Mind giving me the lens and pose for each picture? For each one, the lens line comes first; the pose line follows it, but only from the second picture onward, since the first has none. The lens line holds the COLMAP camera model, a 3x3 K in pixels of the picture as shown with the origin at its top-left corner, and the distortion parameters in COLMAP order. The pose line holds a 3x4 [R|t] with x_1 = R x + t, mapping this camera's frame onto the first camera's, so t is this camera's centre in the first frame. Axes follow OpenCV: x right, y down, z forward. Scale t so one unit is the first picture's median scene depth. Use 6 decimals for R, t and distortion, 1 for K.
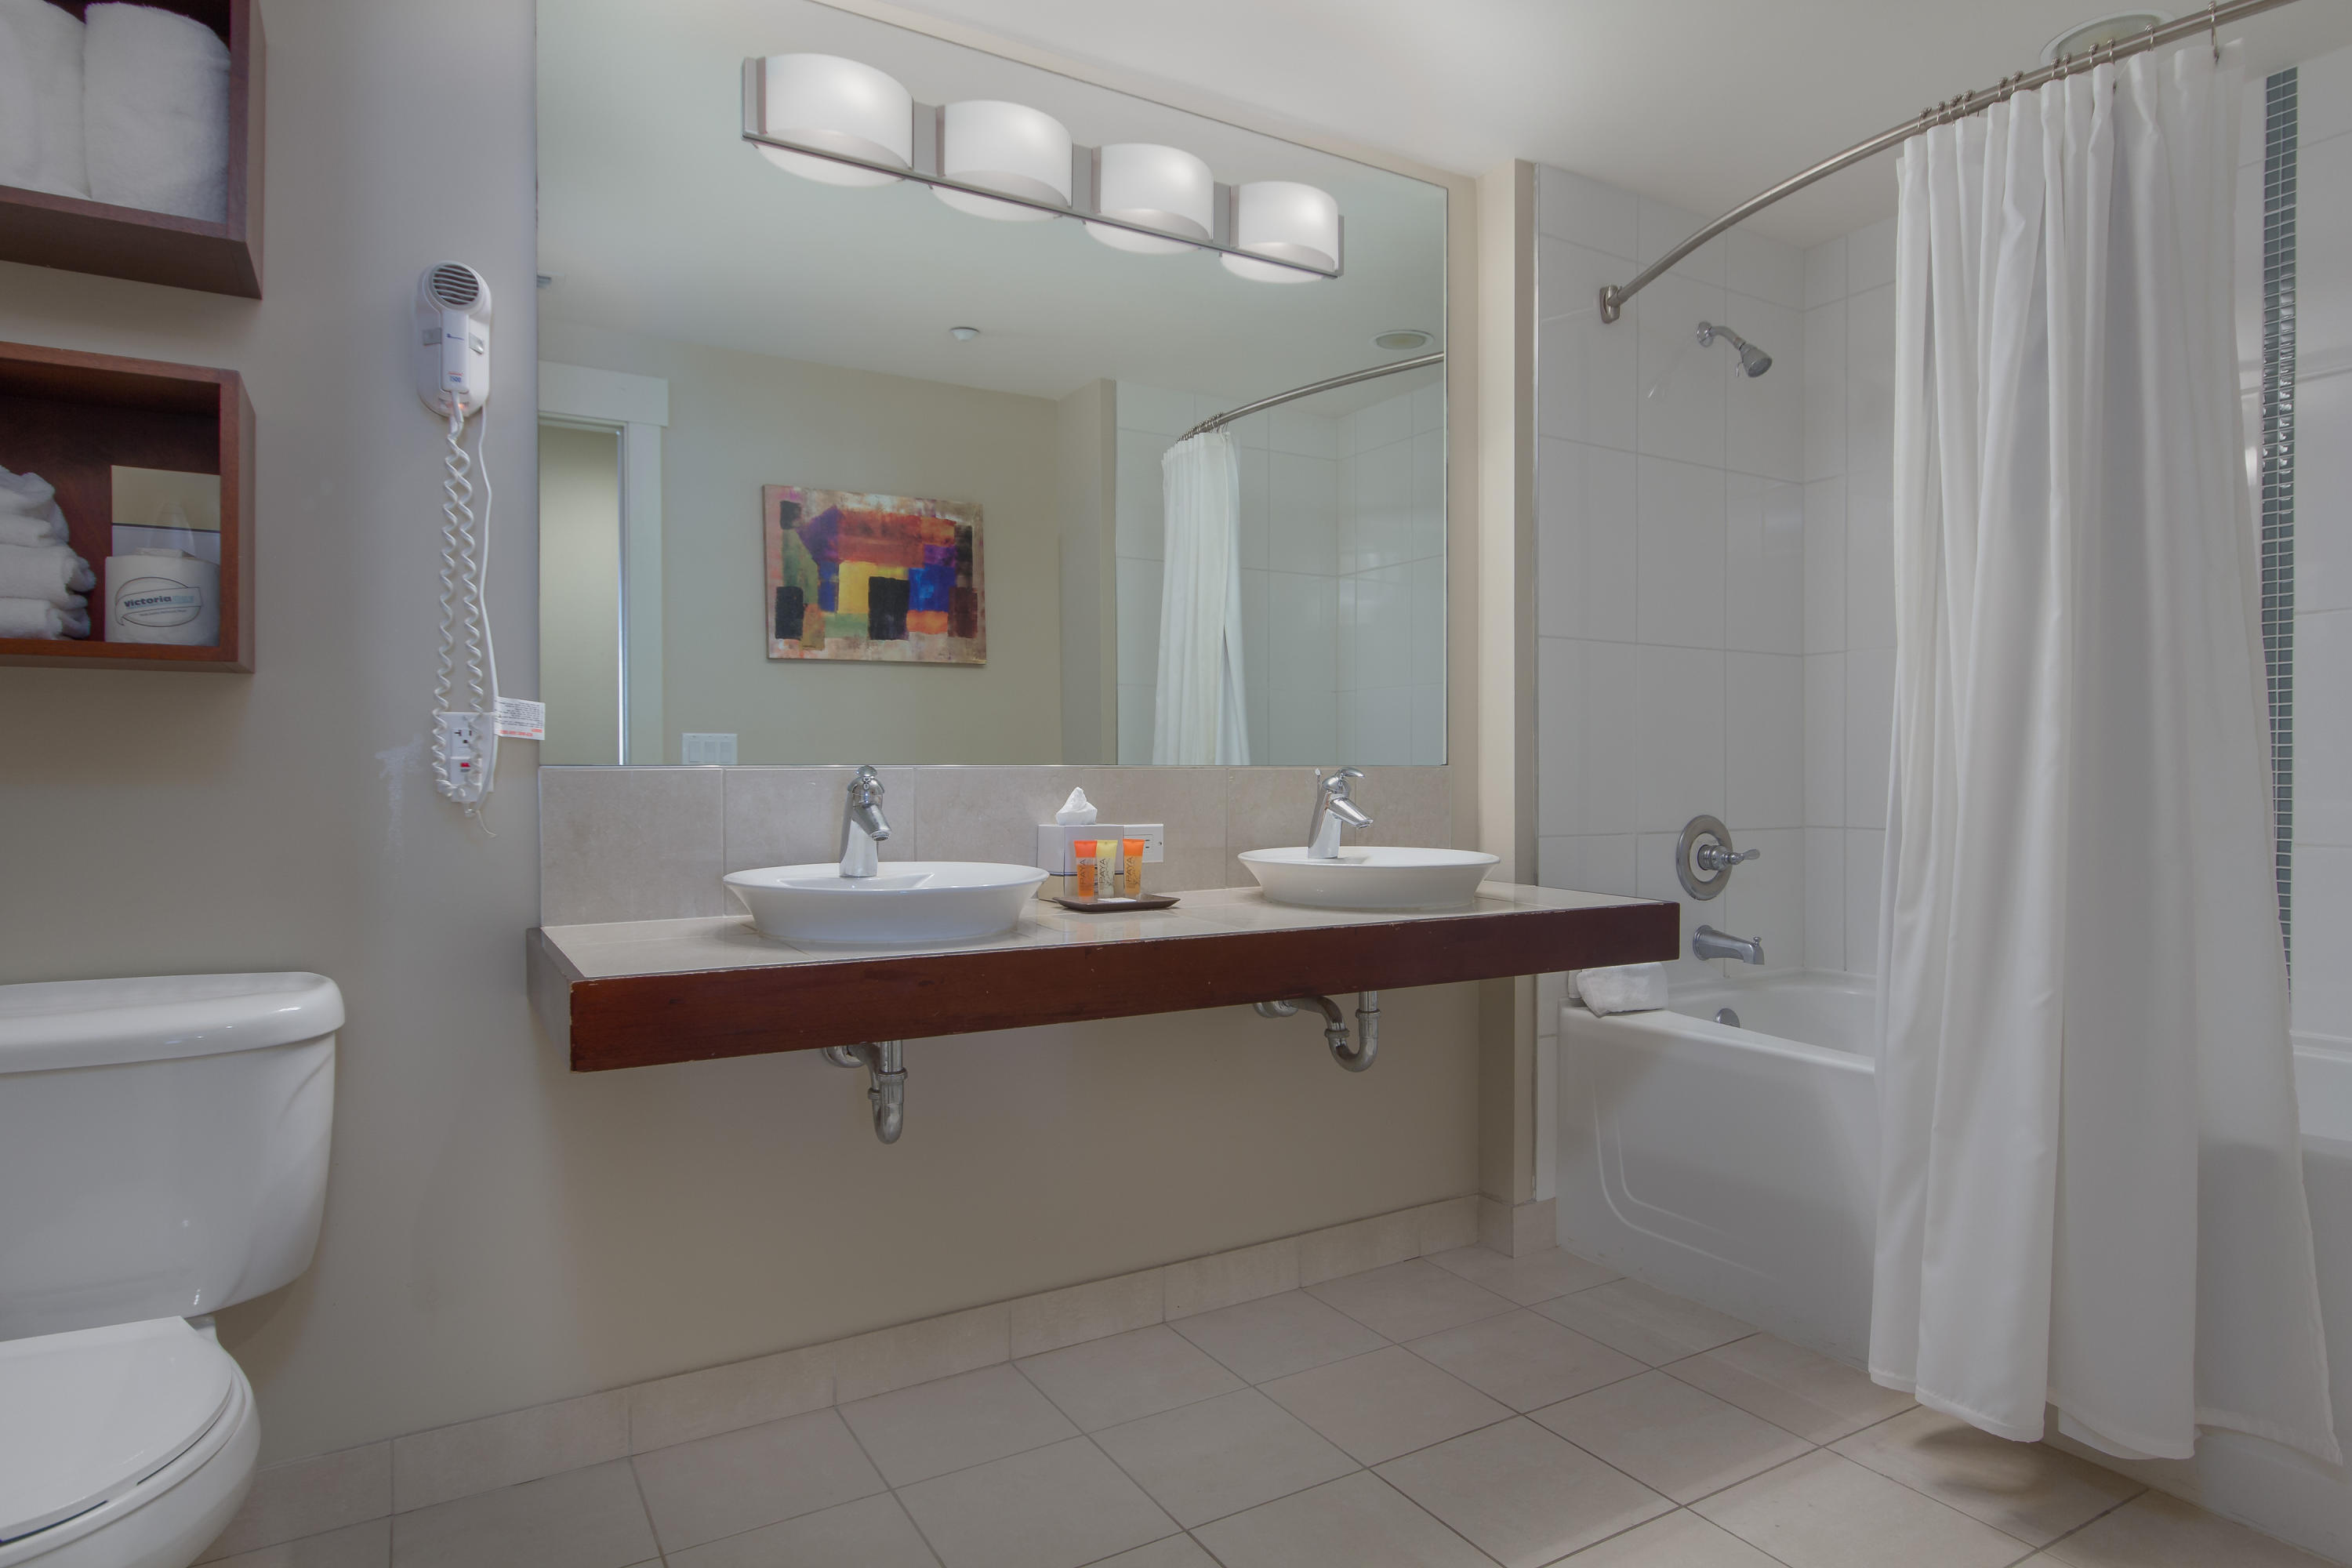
lens RADIAL K [[1350.7, 0, 1178.2], [0, 1350.7, 740.2], [0, 0, 1]] dist [-0.004379, 0.061271]
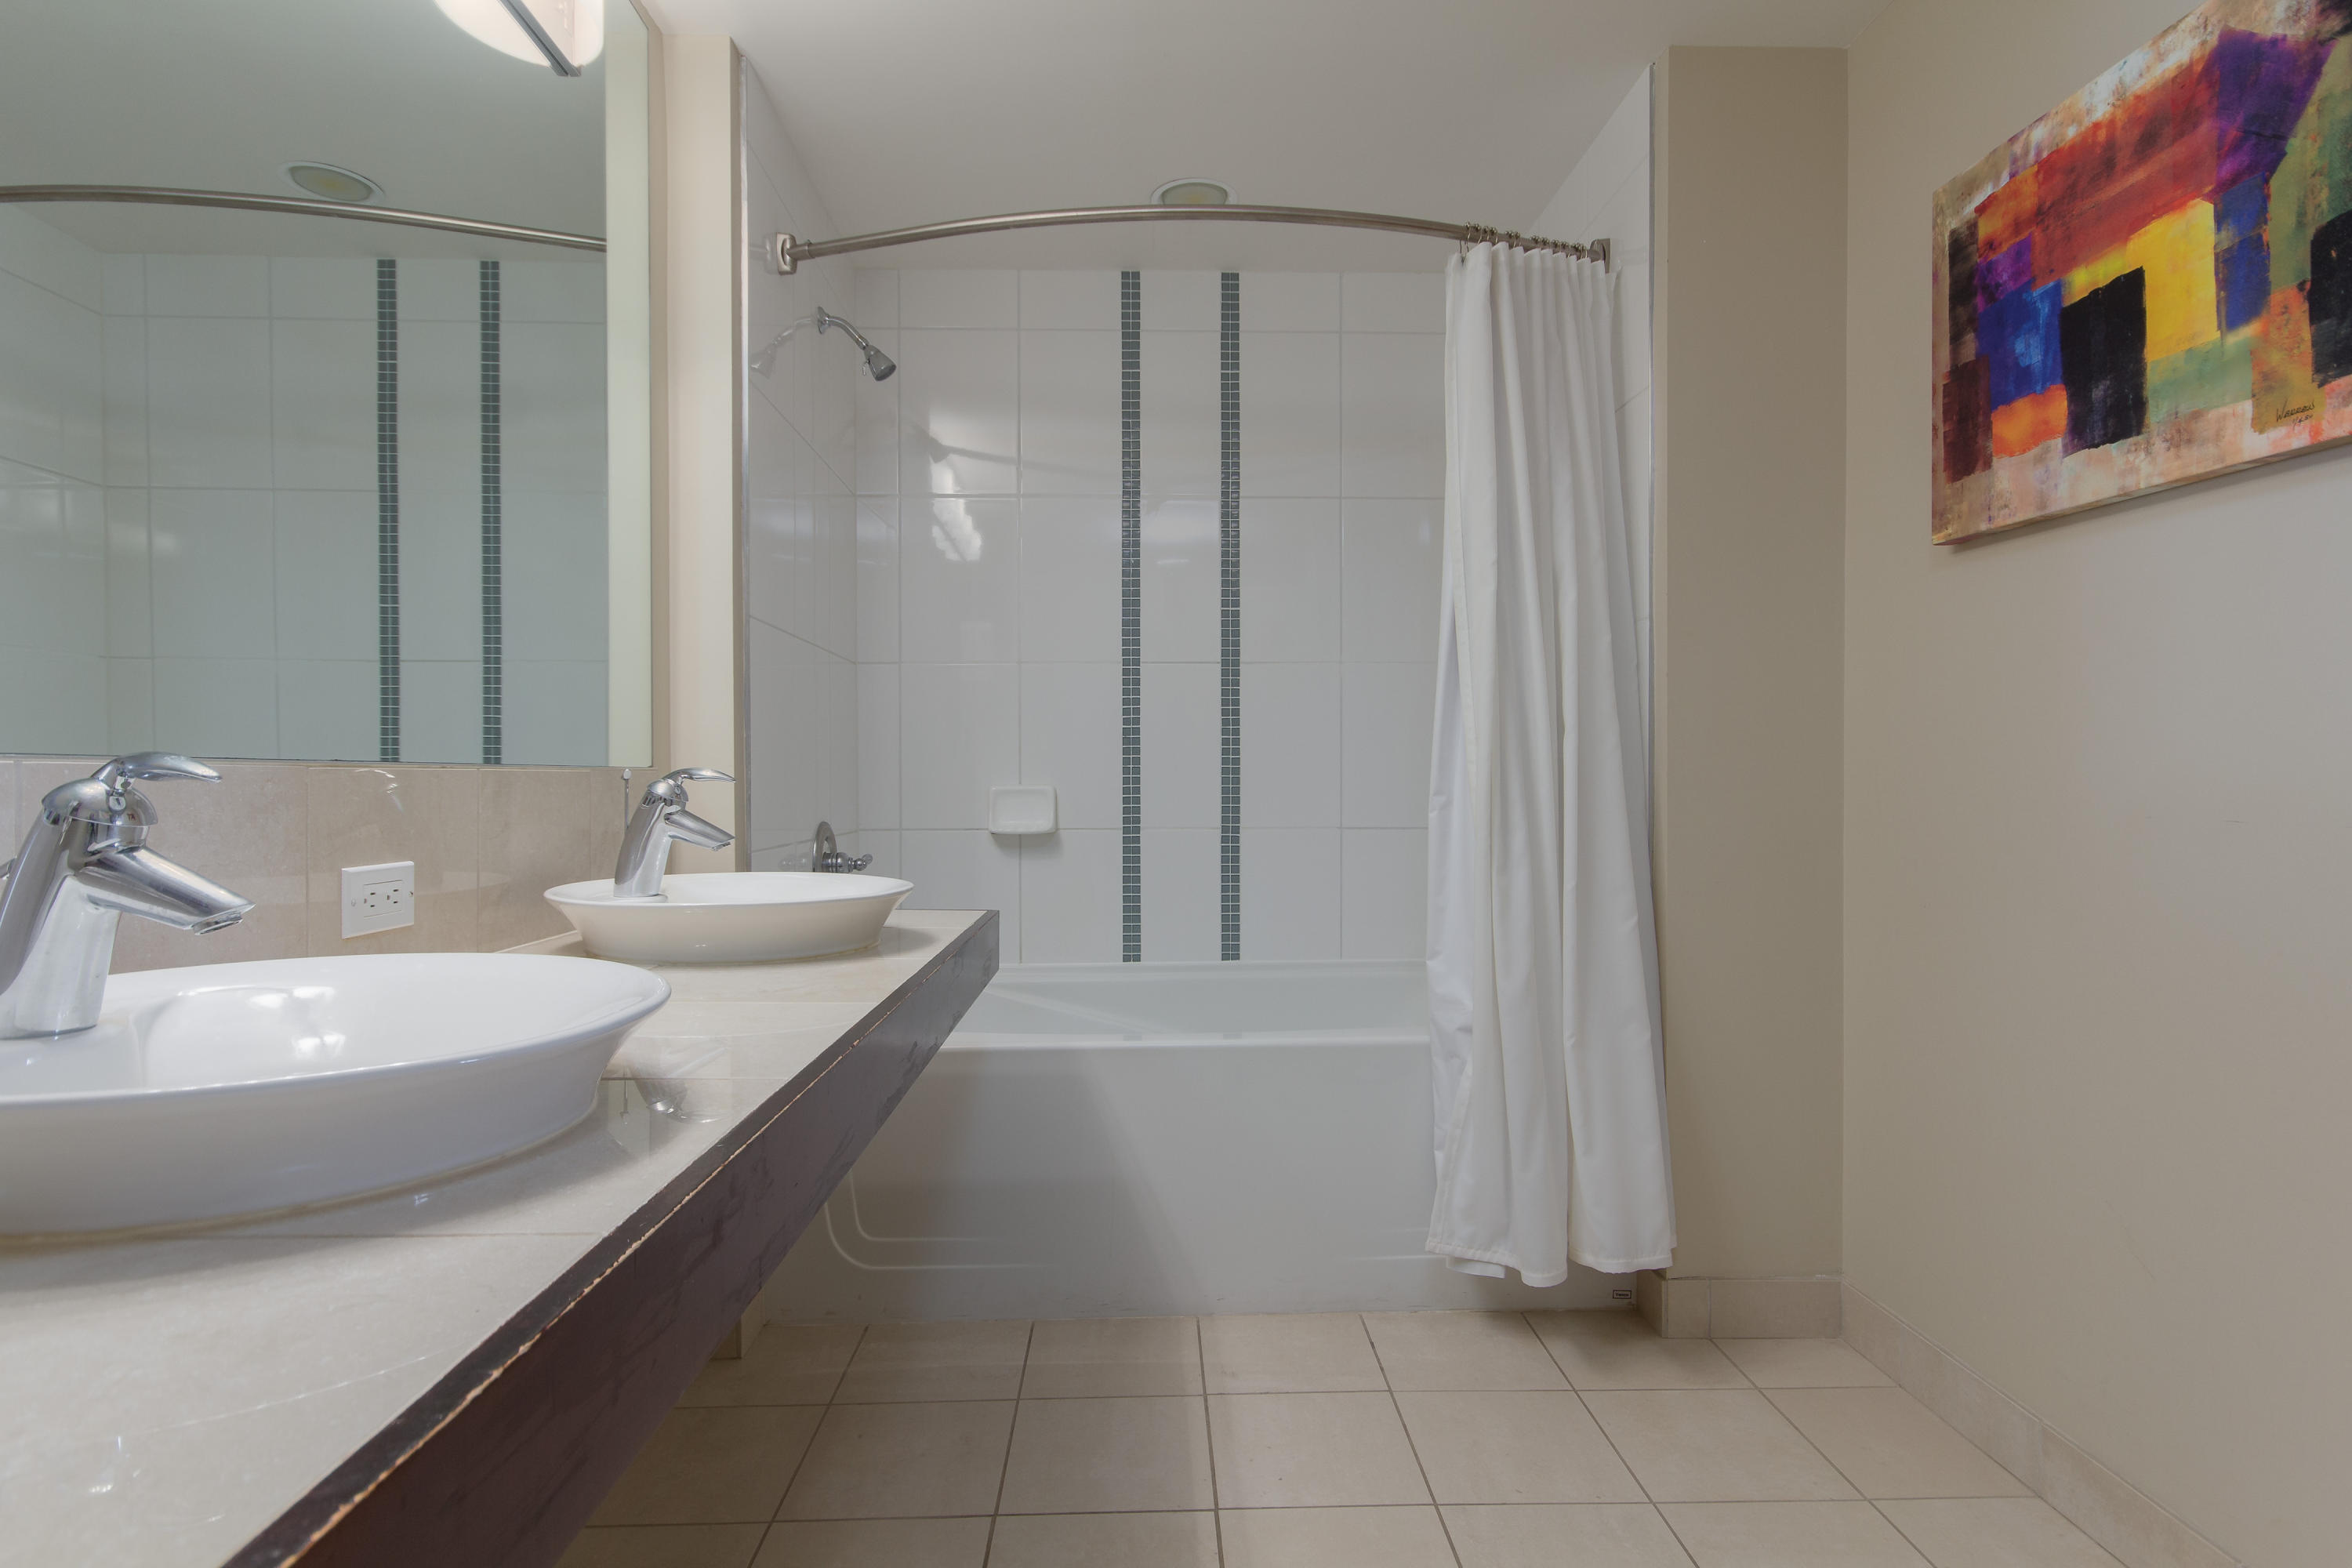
lens RADIAL K [[1236.0, 0, 1176.0], [0, 1236.0, 784.0], [0, 0, 1]] dist [0.002954, 0.000924]
pose [[0.499339, -0.004436, 0.866395, -0.288404], [-0.014114, 0.999813, 0.013254, 0.014542], [-0.866292, -0.018847, 0.499183, 0.400184]]
